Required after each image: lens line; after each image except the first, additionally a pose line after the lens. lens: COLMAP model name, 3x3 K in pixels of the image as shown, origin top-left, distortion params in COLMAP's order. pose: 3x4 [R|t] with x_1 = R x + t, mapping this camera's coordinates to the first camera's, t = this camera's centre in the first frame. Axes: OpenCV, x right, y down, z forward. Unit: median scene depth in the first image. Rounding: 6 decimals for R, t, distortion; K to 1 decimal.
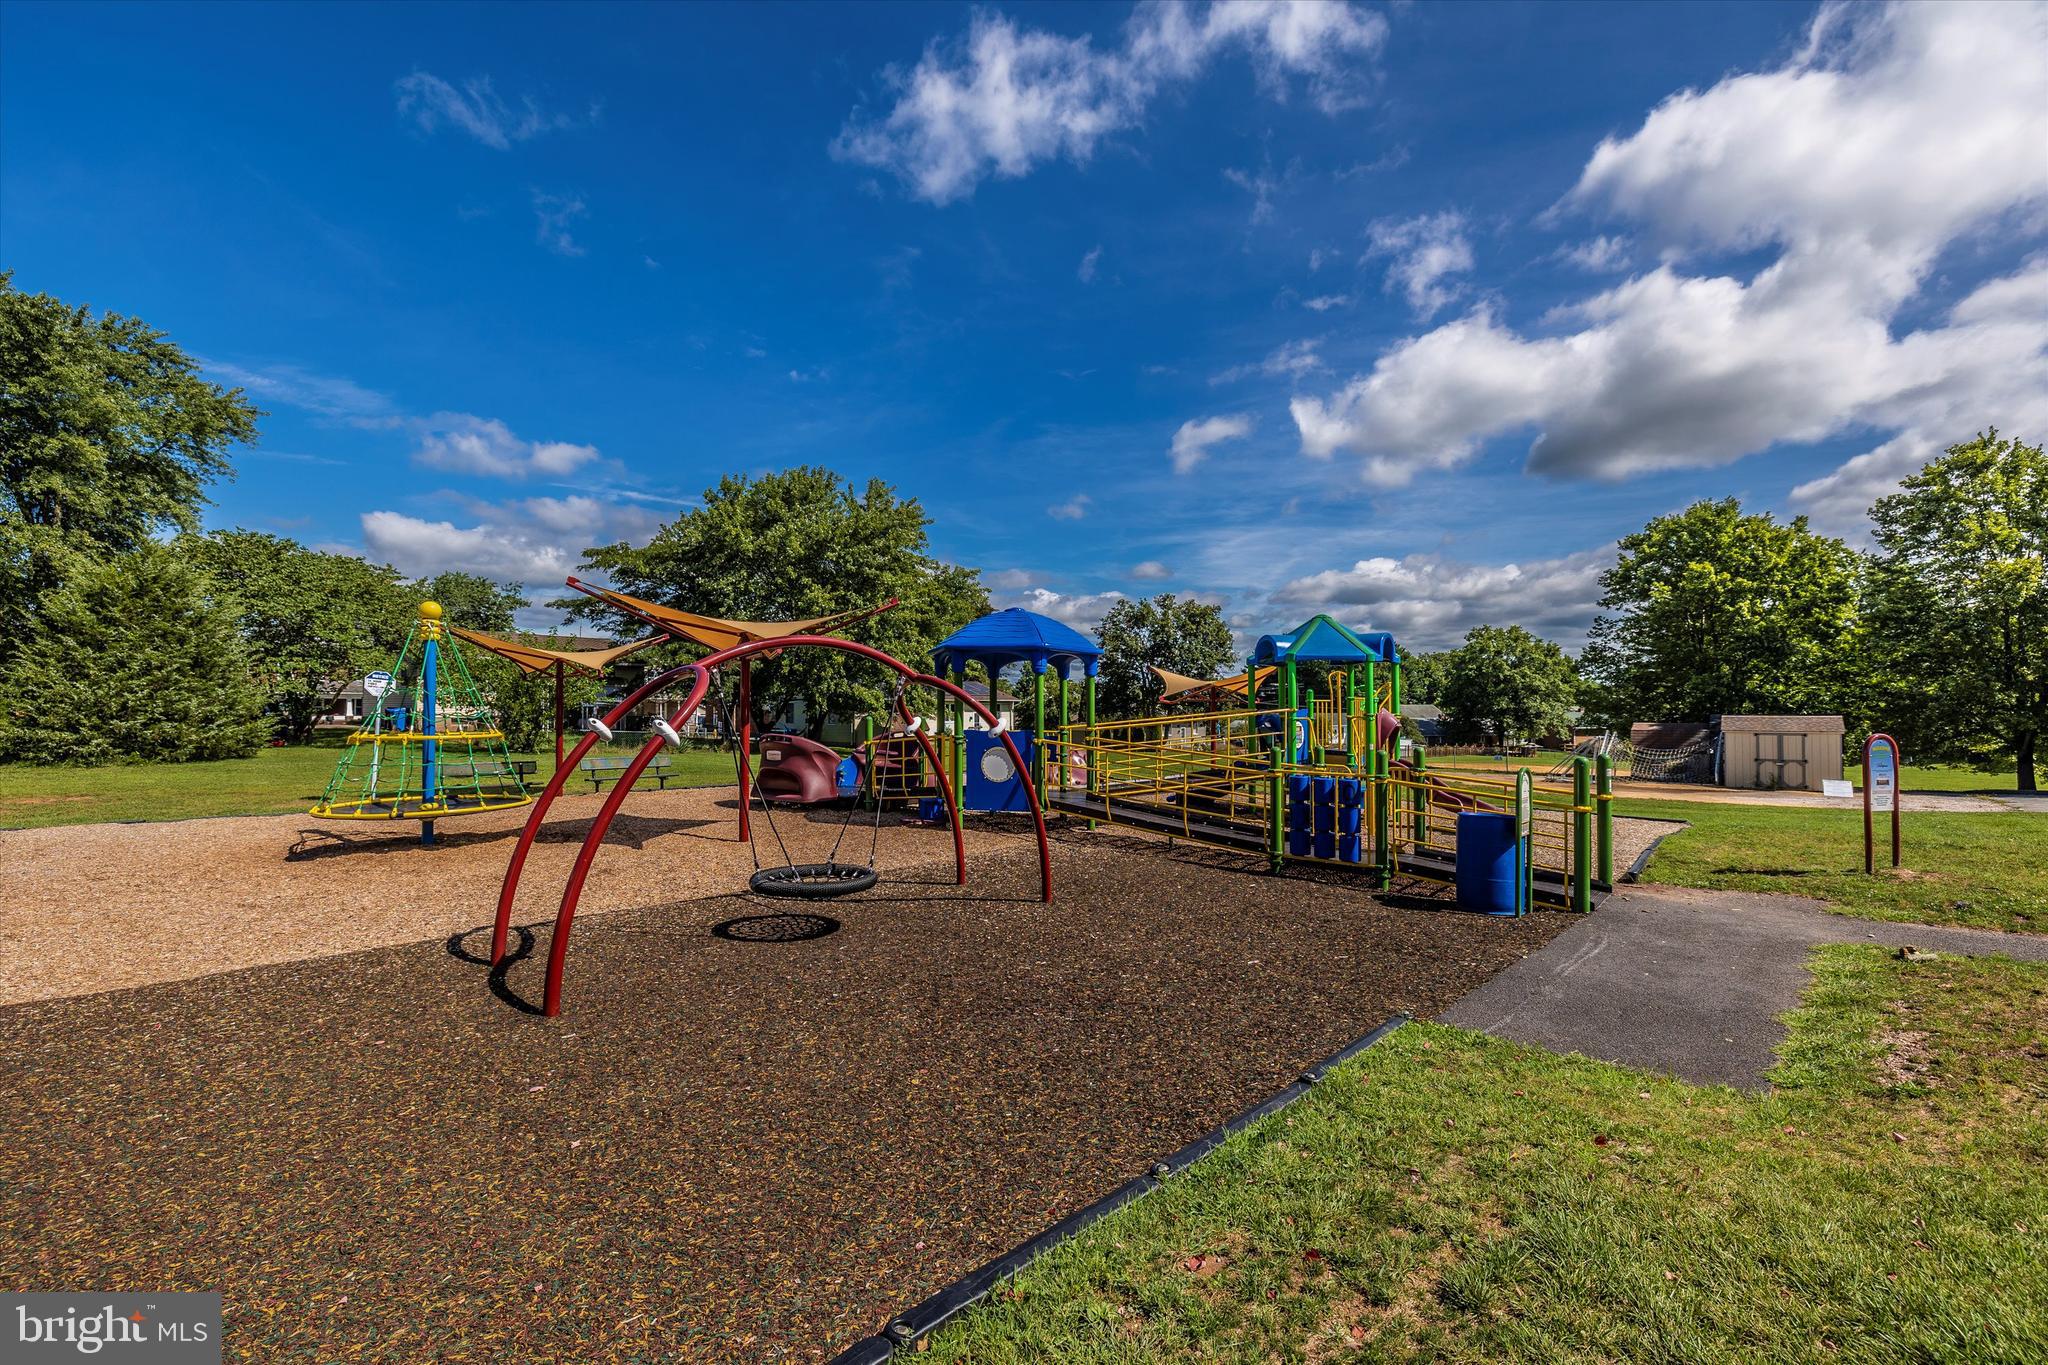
lens RADIAL K [[868.4, 0, 1035.9], [0, 868.4, 675.1], [0, 0, 1]] dist [-0.005248, 0.003904]
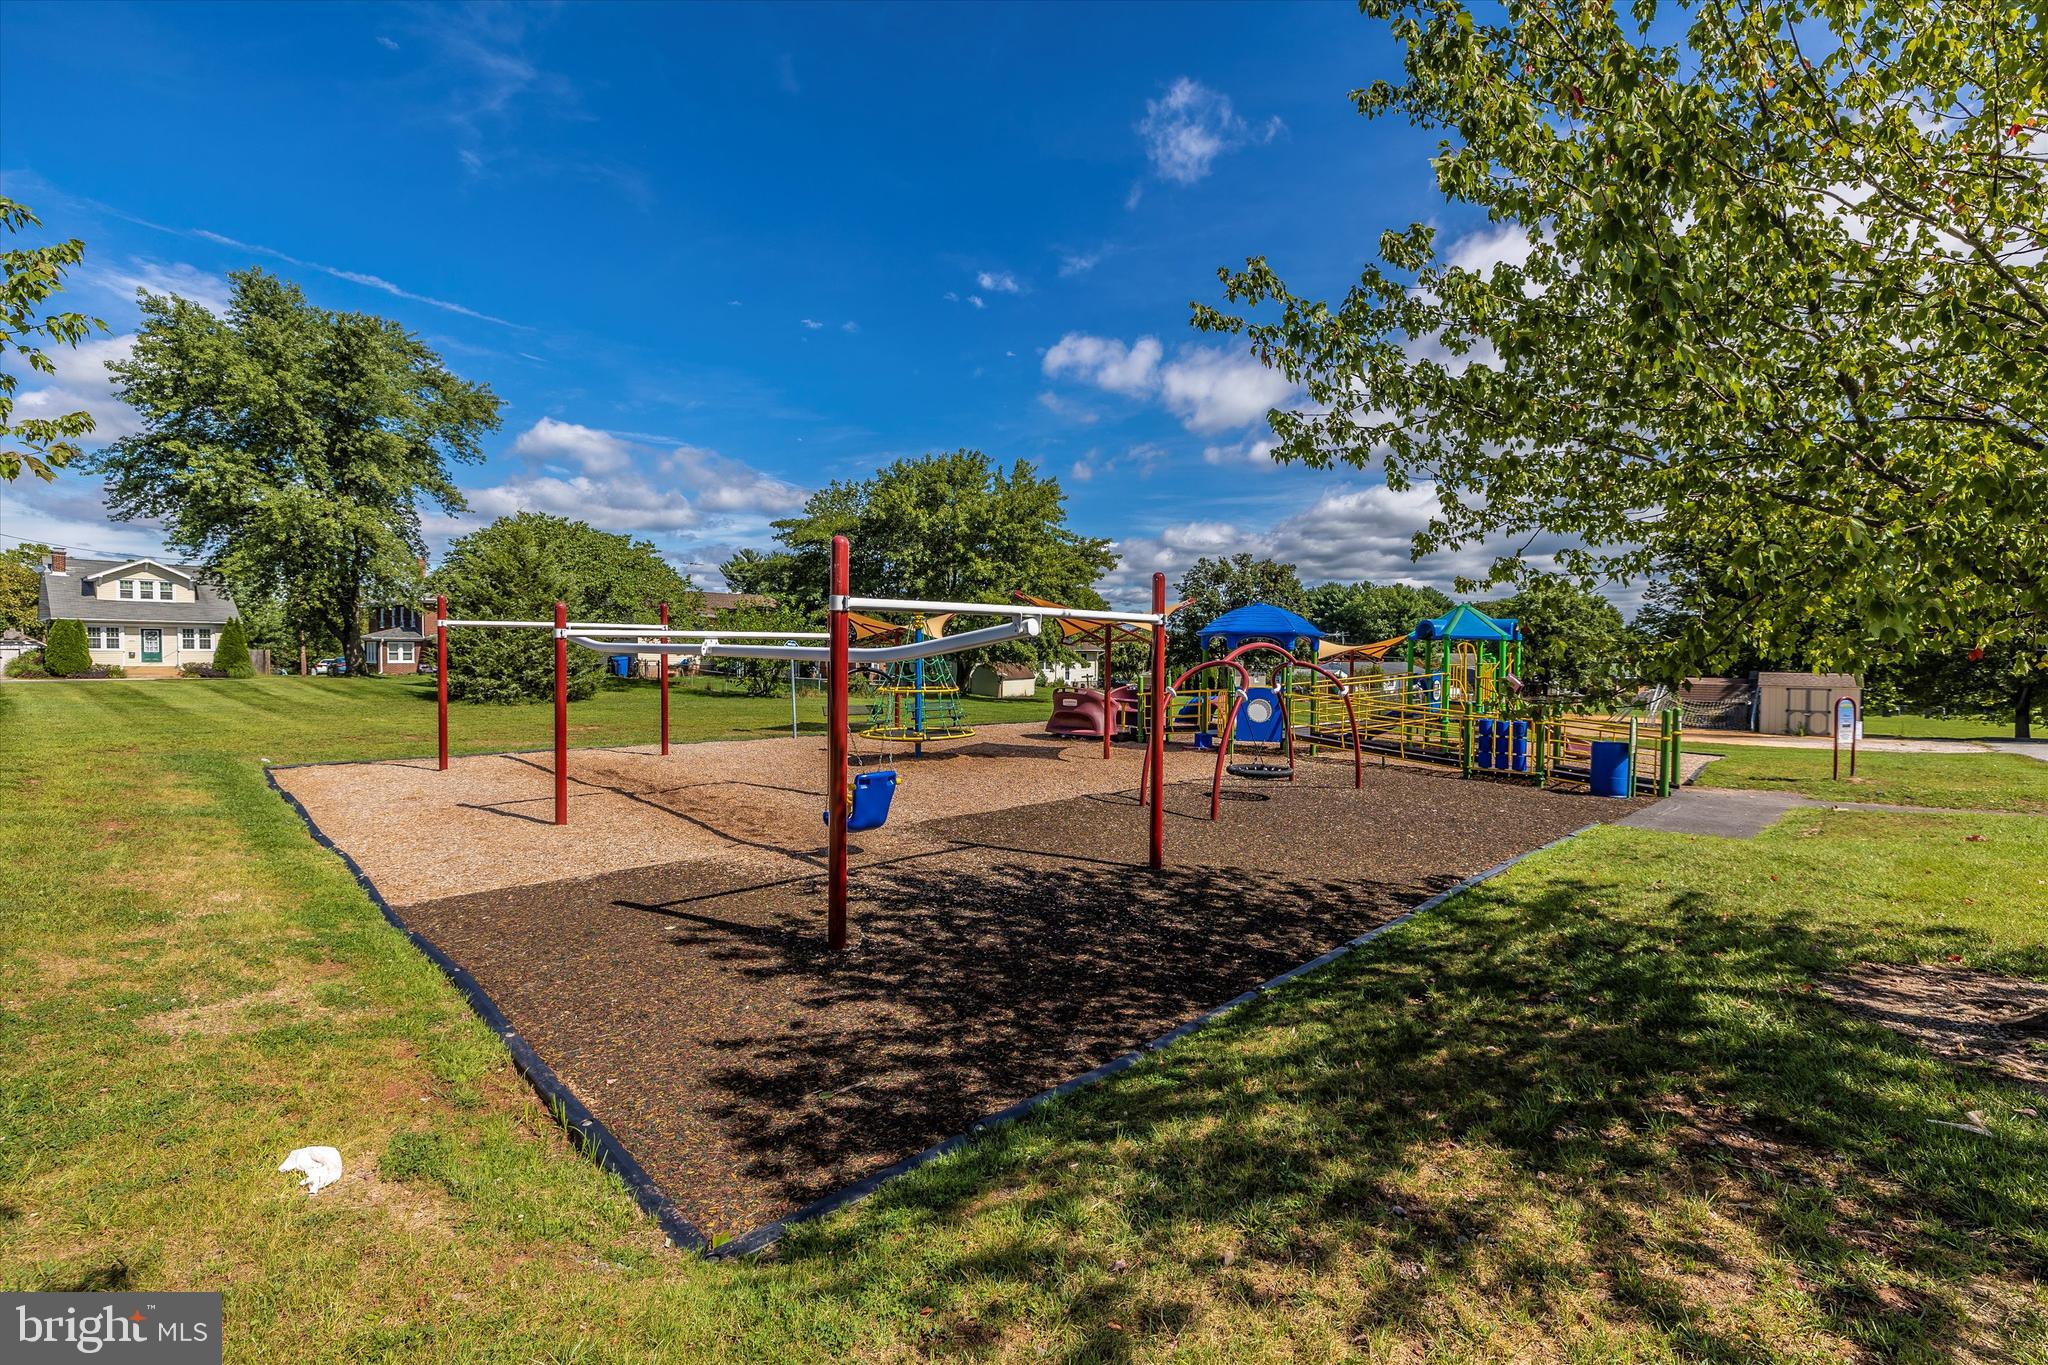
lens RADIAL K [[879.4, 0, 1034.2], [0, 879.4, 673.8], [0, 0, 1]] dist [0.003755, 0.000081]
pose [[0.999663, 0.008408, -0.024540, -0.240209], [-0.006807, 0.997886, 0.064639, -0.034347], [0.025031, -0.064450, 0.997607, -0.318723]]
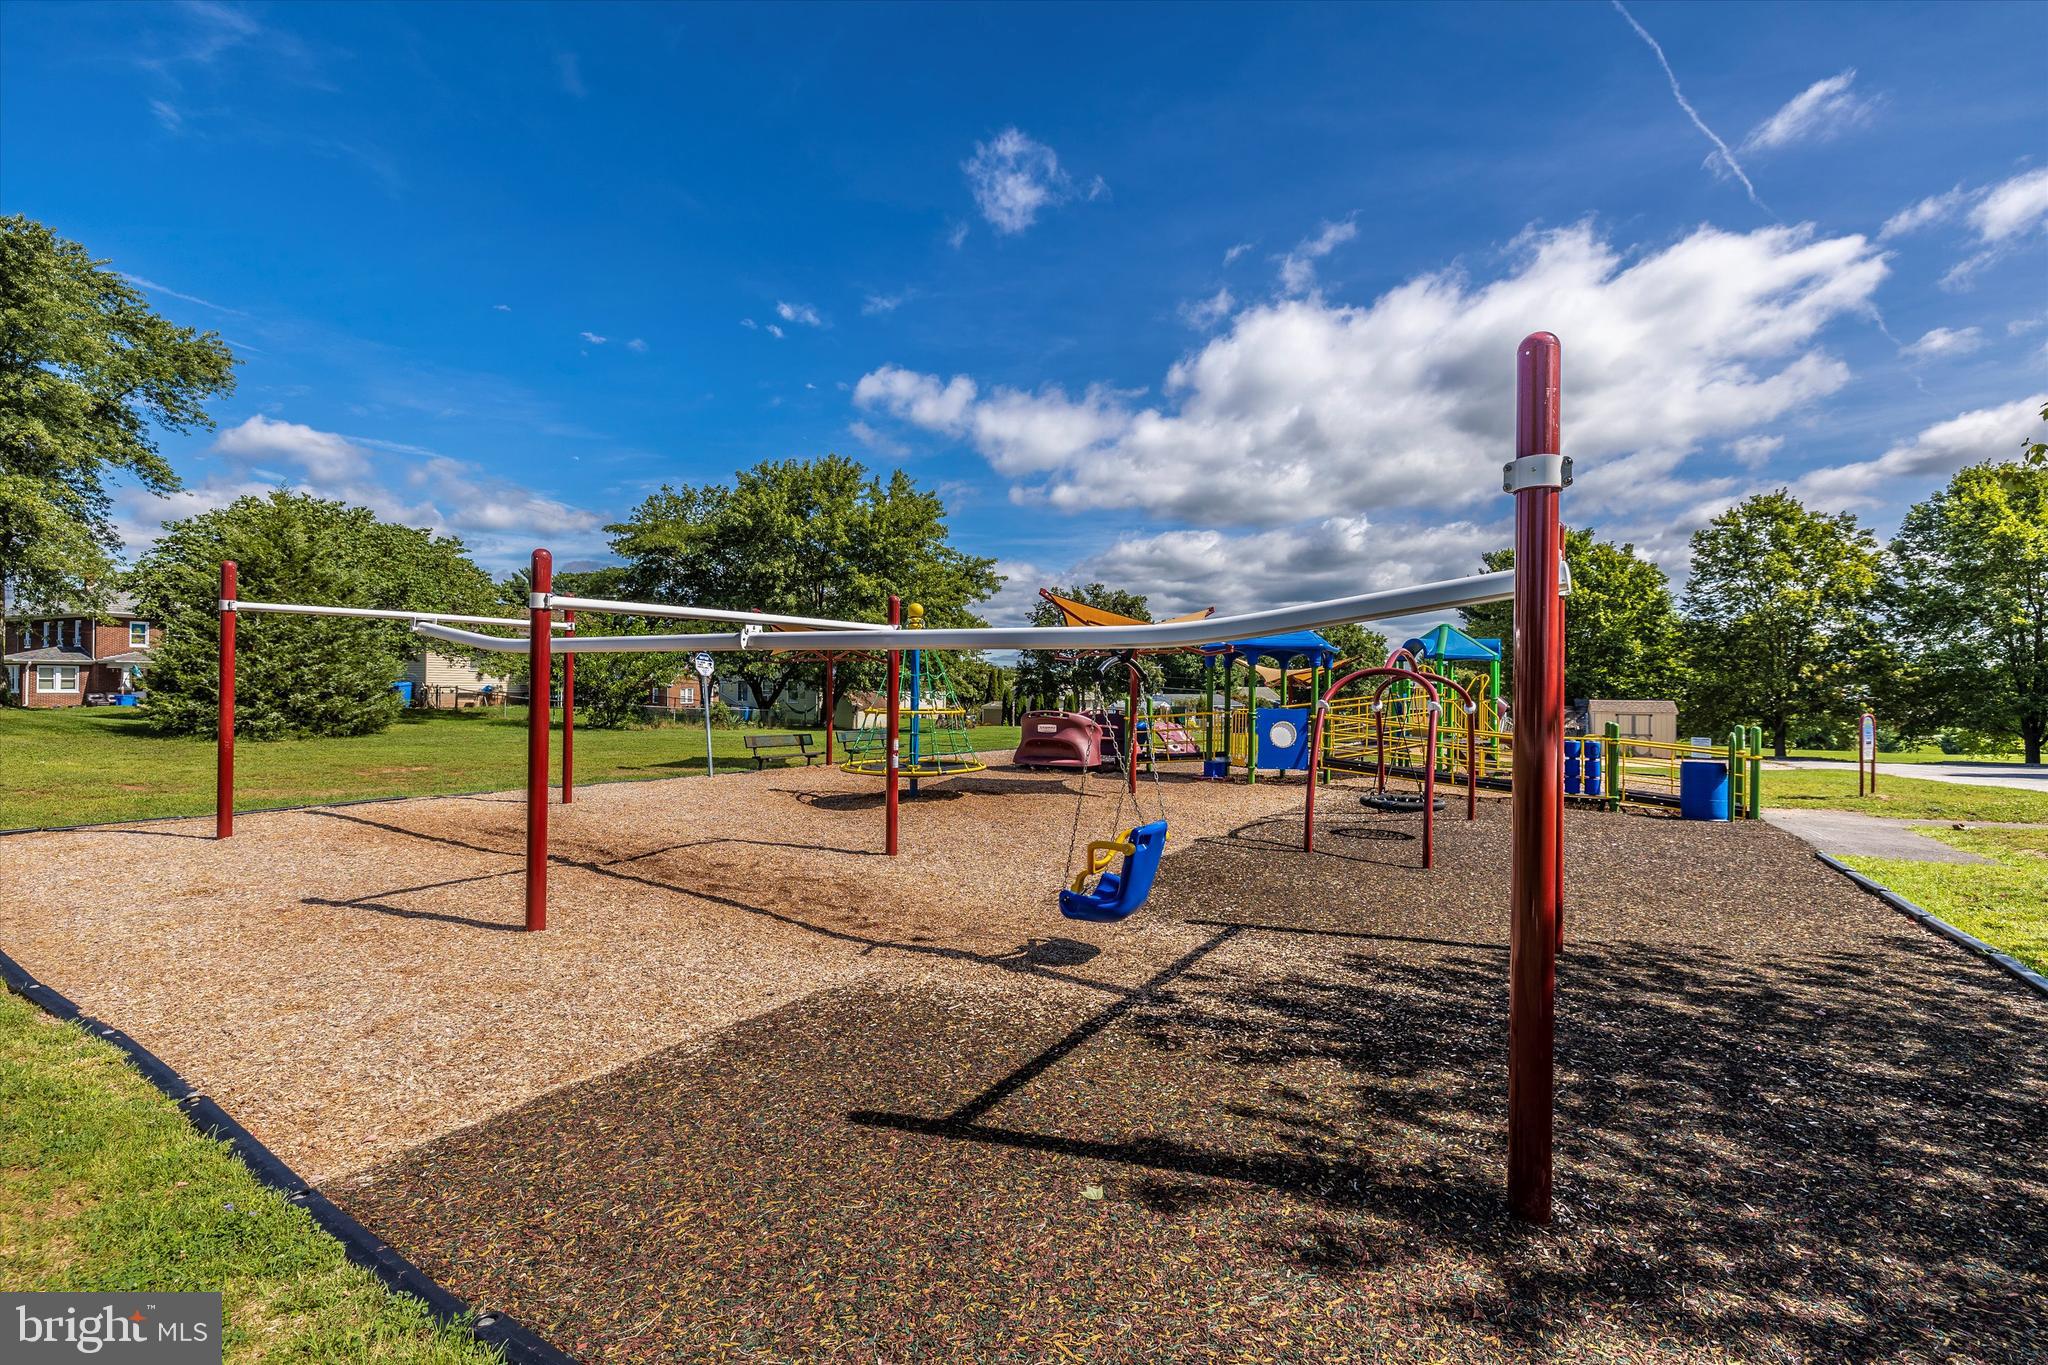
lens RADIAL K [[868.4, 0, 1035.9], [0, 868.4, 675.1], [0, 0, 1]] dist [-0.005248, 0.003904]
pose [[0.978502, 0.012753, 0.205843, -0.420725], [-0.017875, 0.999575, 0.023045, -0.007464], [-0.205462, -0.026229, 0.978314, -0.140779]]
